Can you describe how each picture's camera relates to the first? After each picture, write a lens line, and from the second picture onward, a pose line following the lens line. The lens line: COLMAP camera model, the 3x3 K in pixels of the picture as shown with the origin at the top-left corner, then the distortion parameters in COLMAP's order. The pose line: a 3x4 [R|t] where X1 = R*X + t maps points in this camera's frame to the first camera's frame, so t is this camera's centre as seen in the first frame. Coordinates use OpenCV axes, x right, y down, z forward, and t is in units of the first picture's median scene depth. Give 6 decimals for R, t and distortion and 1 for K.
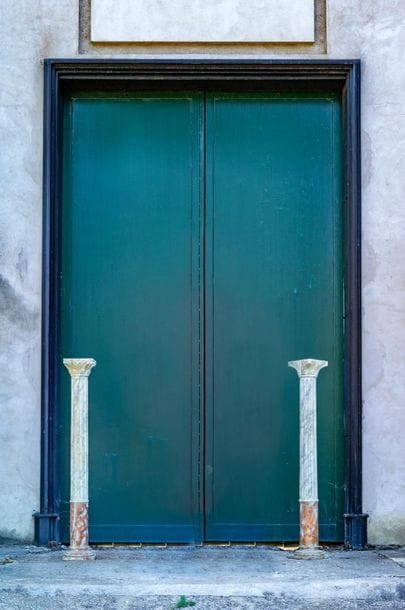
lens RADIAL K [[1647.1, 0, 202.5], [0, 1647.1, 305.0], [0, 0, 1]] dist [-0.074161, -0.582221]
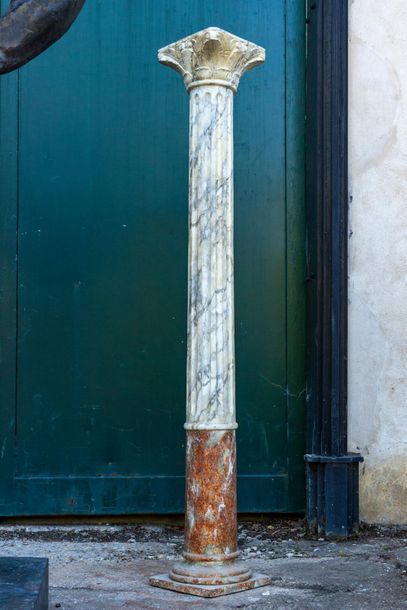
lens RADIAL K [[1647.1, 0, 203.5], [0, 1647.1, 305.0], [0, 0, 1]] dist [-0.074161, -0.582221]
pose [[0.999602, 0.001299, 0.028176, 0.052360], [-0.002762, 0.998646, 0.051950, 0.073017], [-0.028071, -0.052007, 0.998252, 0.636007]]
